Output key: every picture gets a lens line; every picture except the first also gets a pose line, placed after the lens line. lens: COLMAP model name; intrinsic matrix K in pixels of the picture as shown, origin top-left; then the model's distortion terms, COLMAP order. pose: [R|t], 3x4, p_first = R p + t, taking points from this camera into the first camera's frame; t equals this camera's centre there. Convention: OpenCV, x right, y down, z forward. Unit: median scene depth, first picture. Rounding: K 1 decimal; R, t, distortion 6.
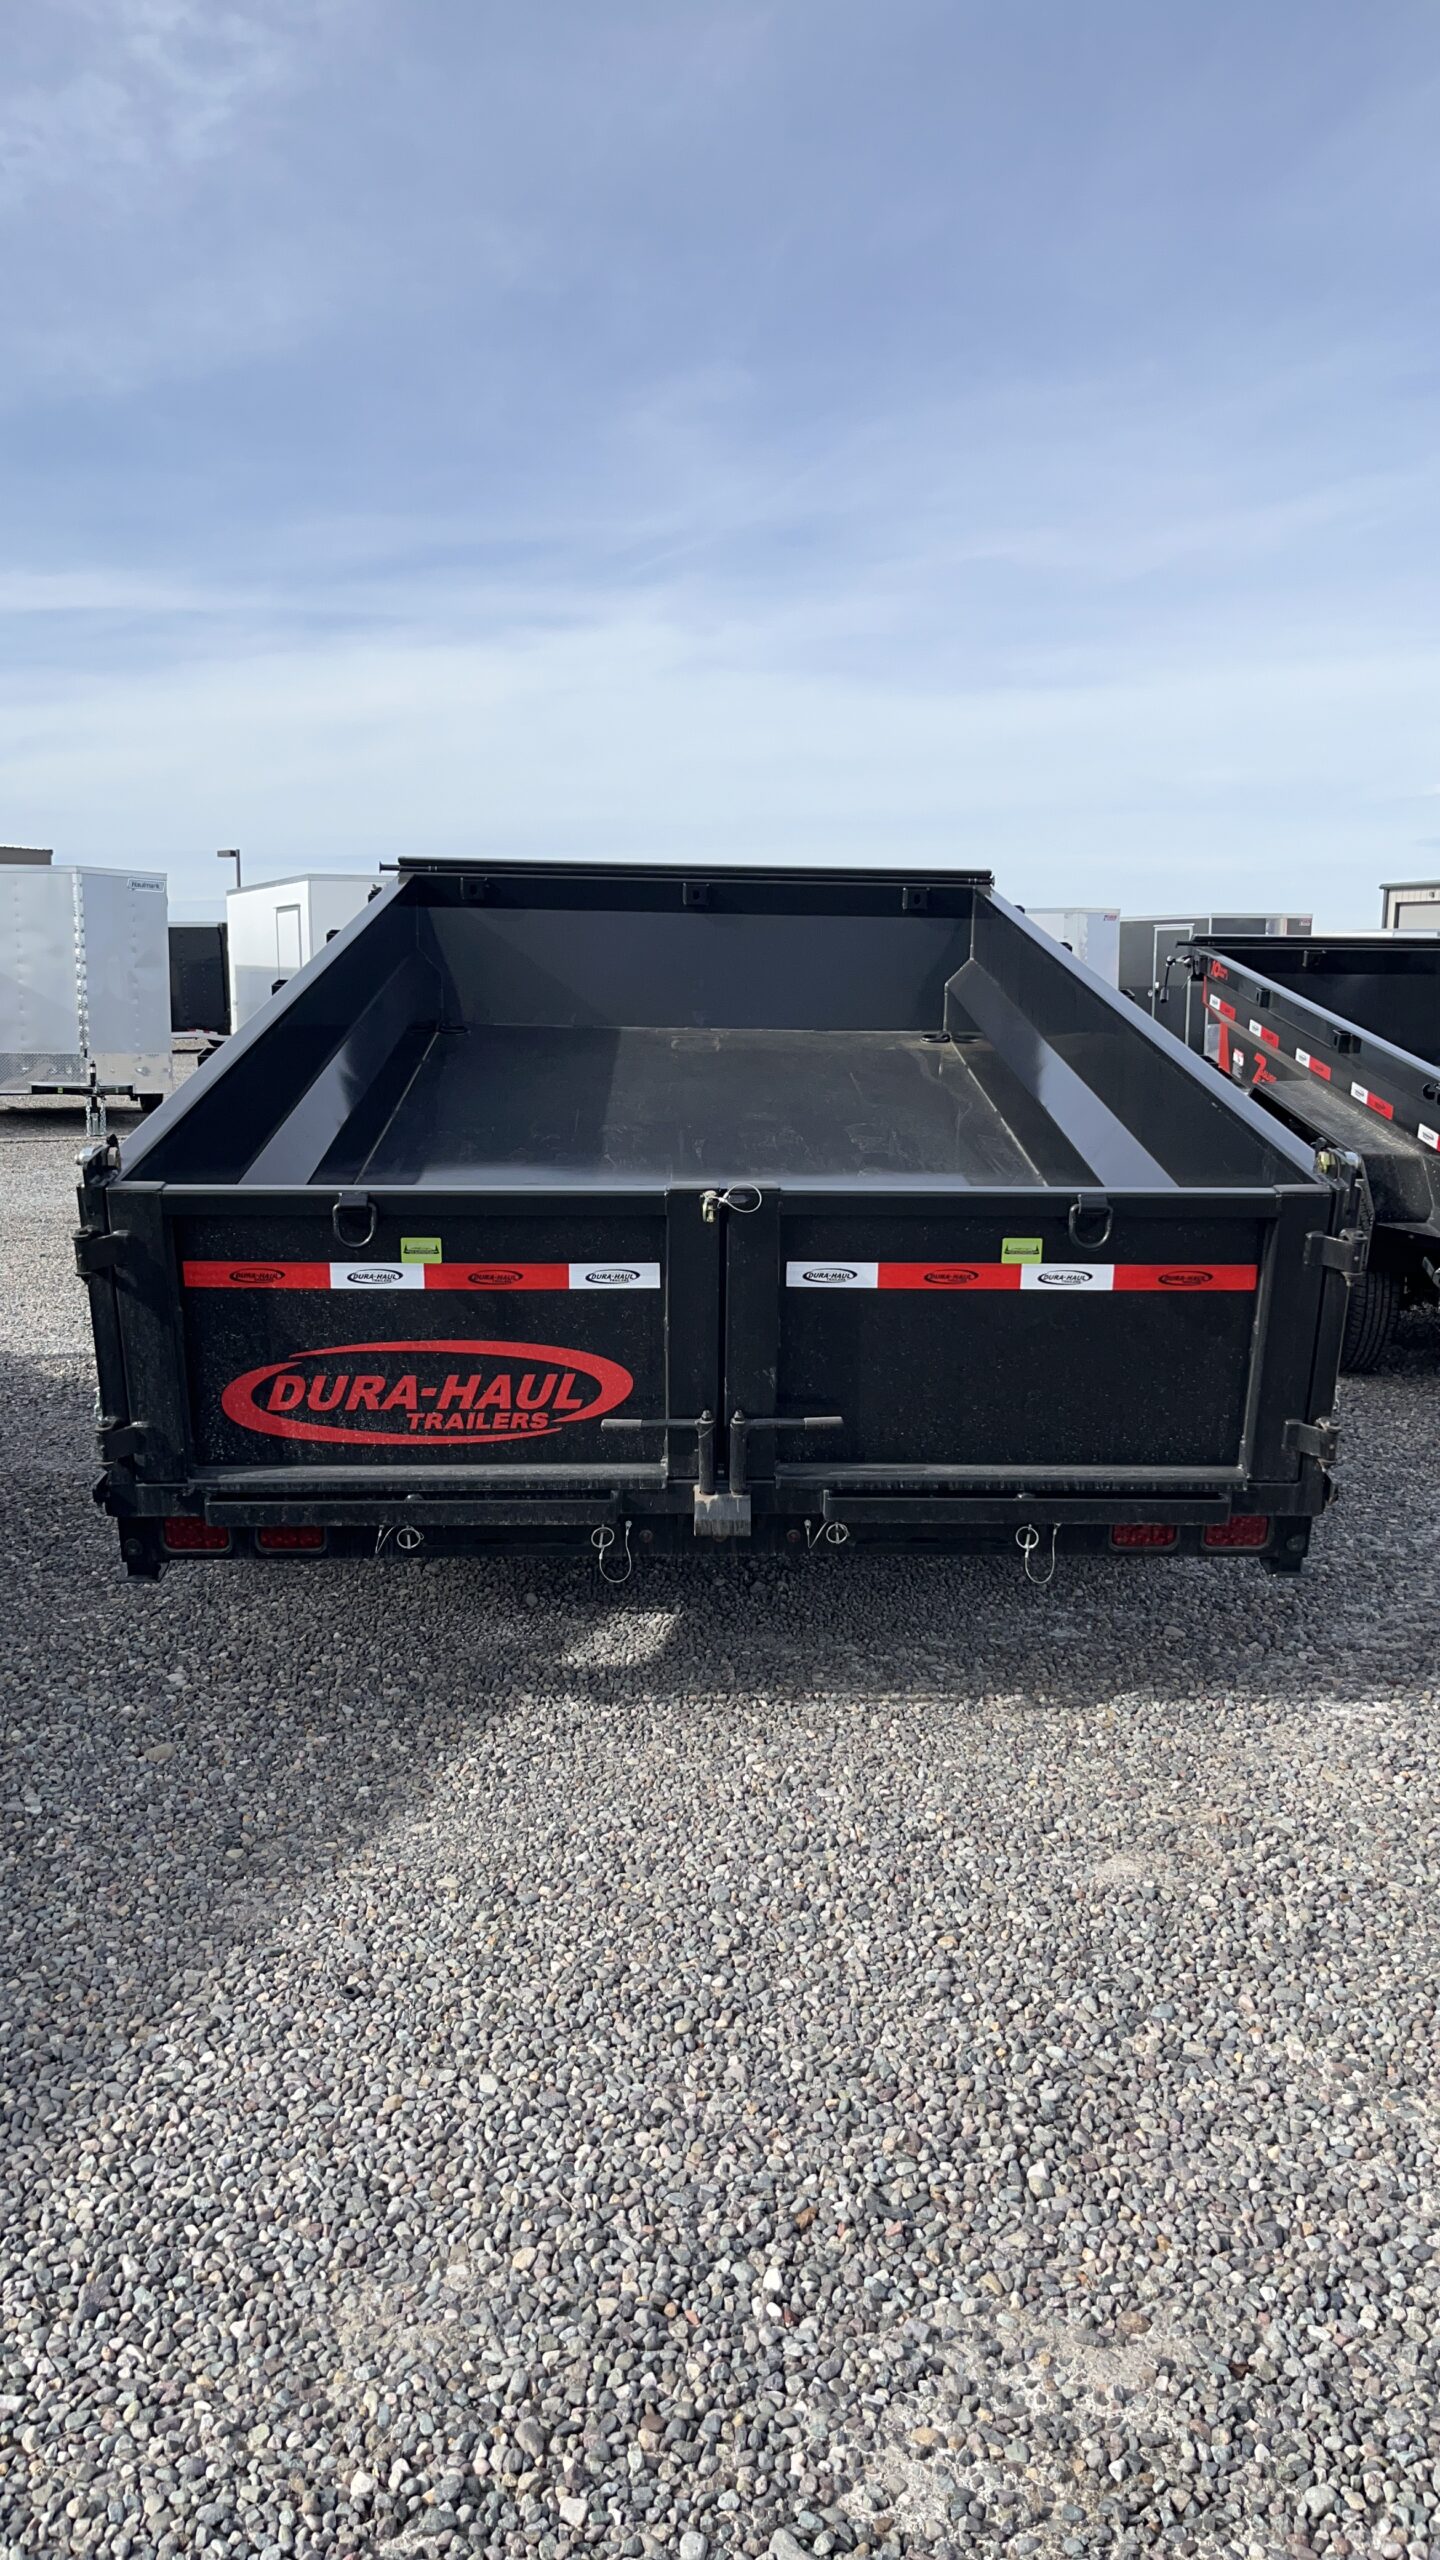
lens RADIAL K [[1981.3, 0, 720.3], [0, 1981.3, 1280.8], [0, 0, 1]] dist [0.067330, -0.003546]
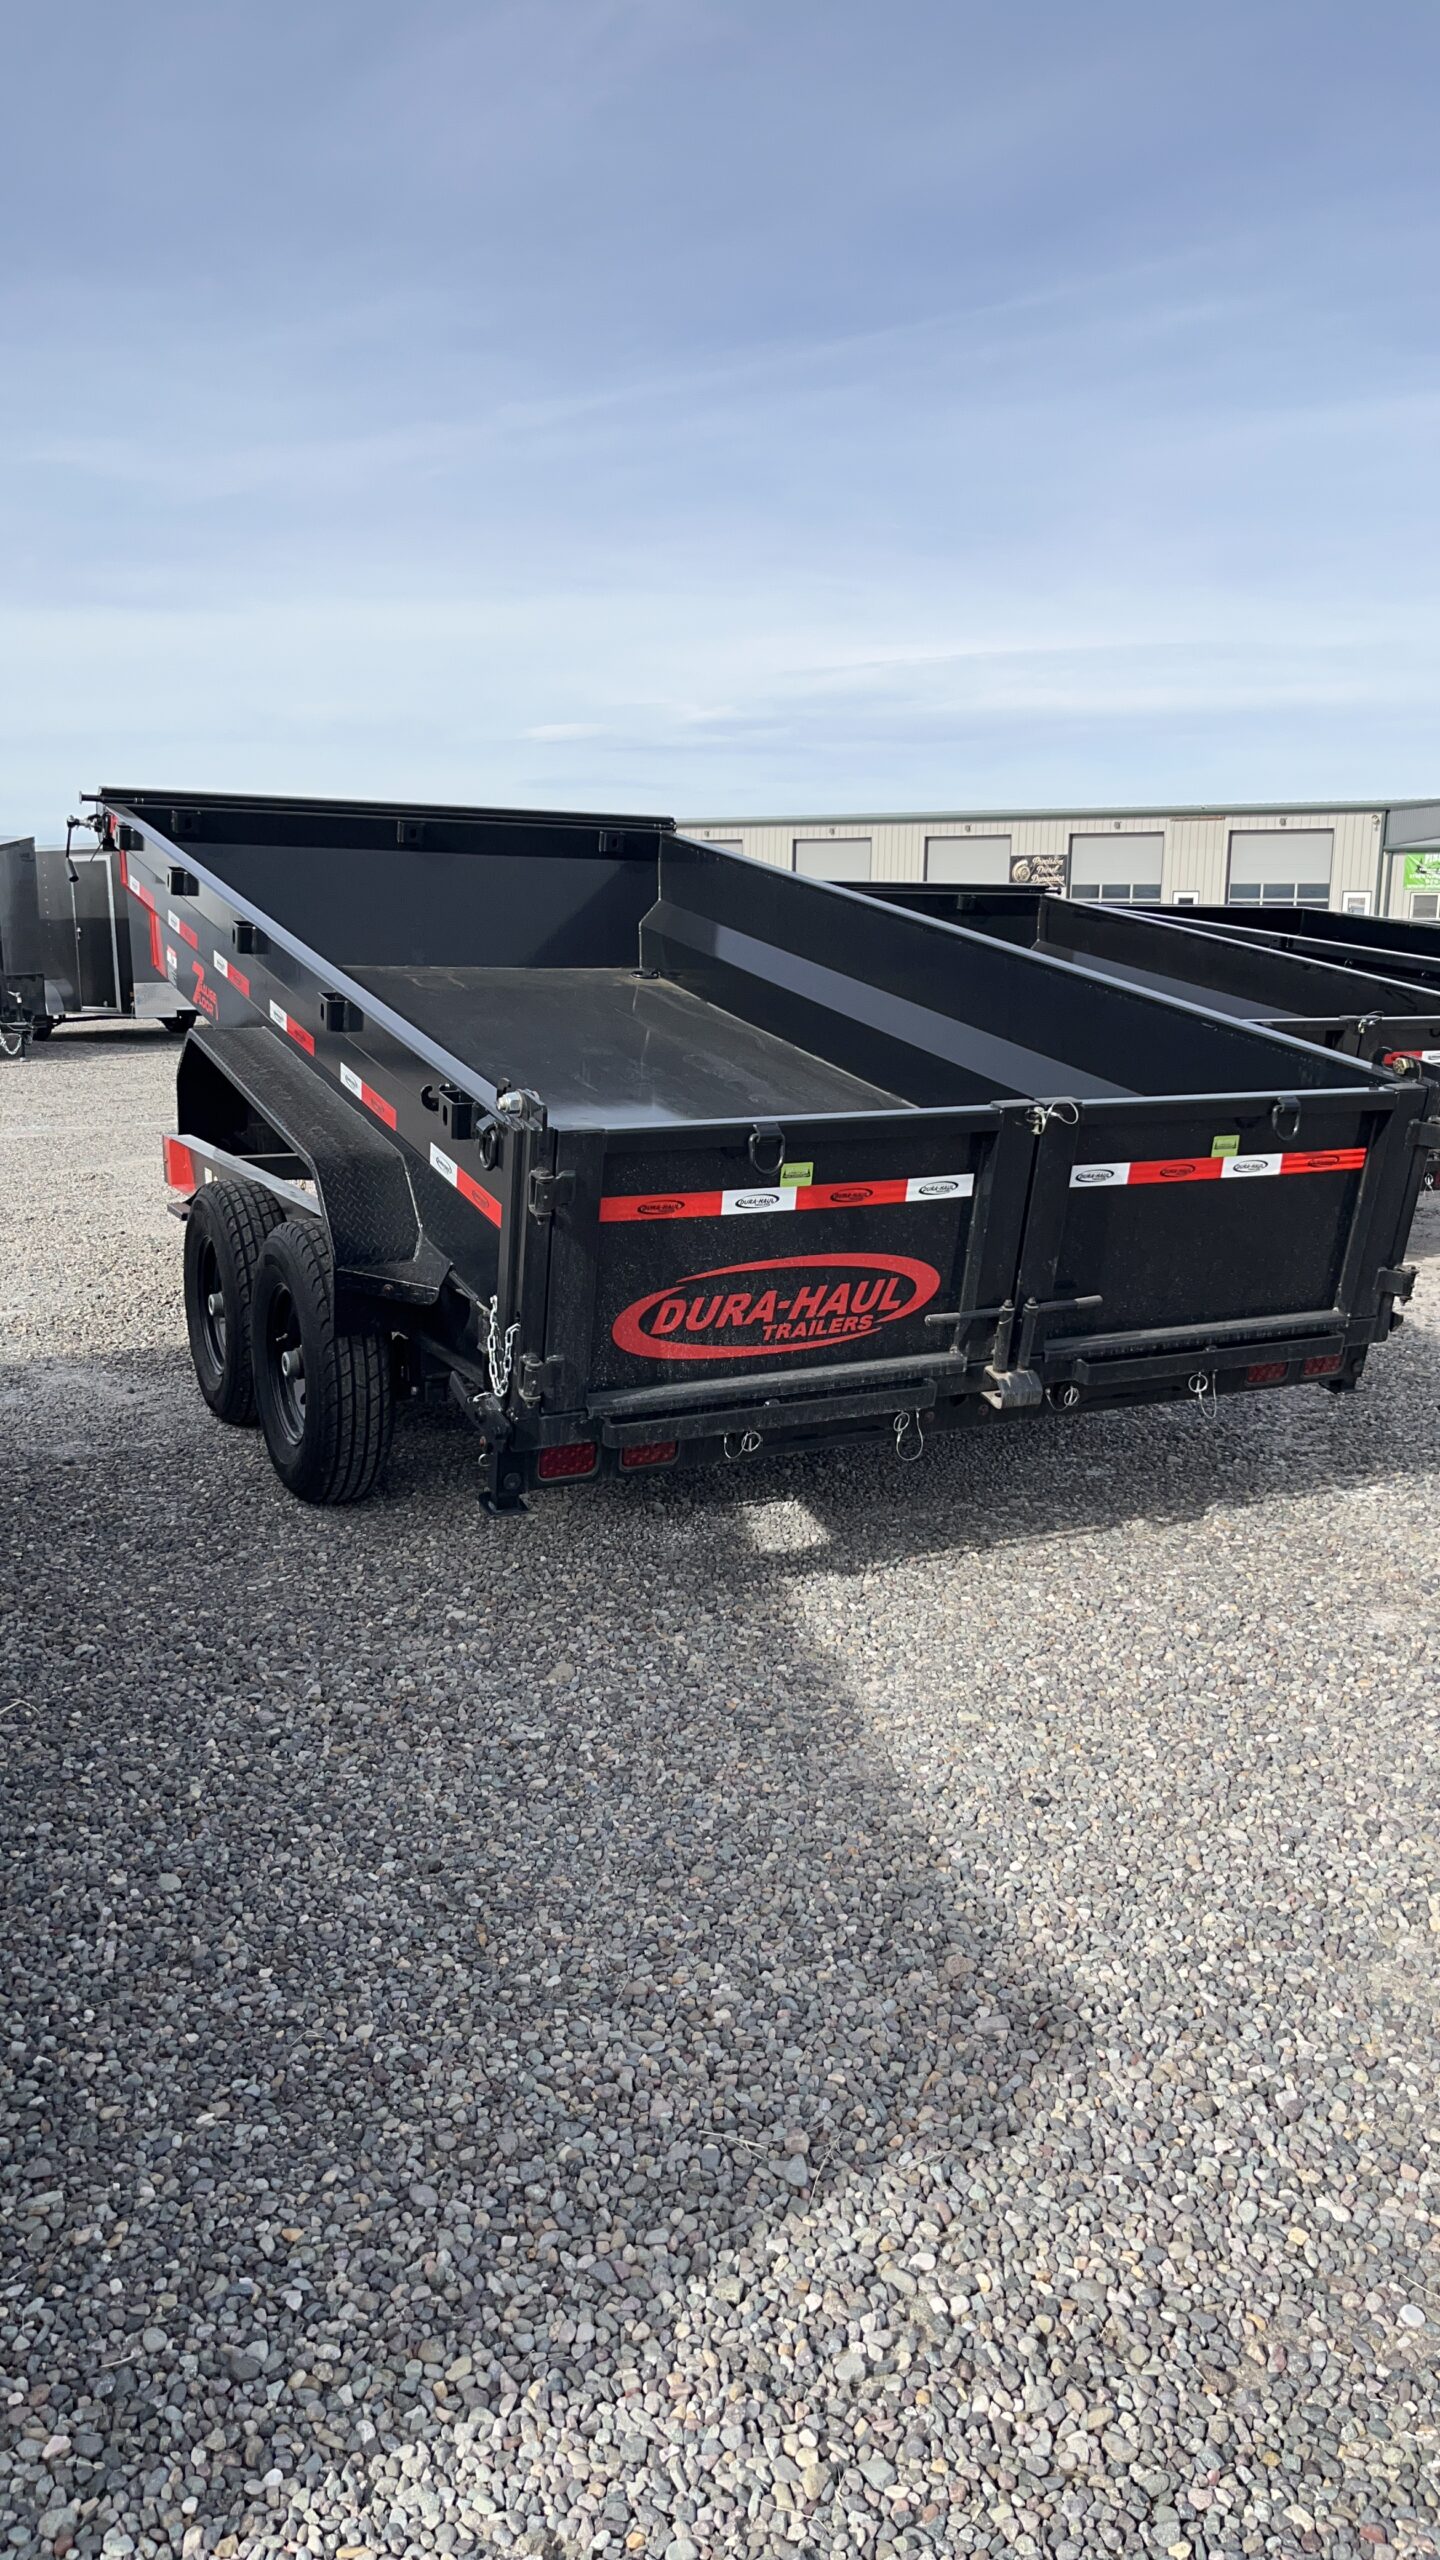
lens RADIAL K [[1981.3, 0, 720.3], [0, 1981.3, 1277.3], [0, 0, 1]] dist [0.067330, -0.003546]
pose [[0.895291, -0.080006, 0.438239, -0.655607], [0.066372, 0.996717, 0.046368, -0.011980], [-0.440510, -0.012426, 0.897662, 0.035518]]
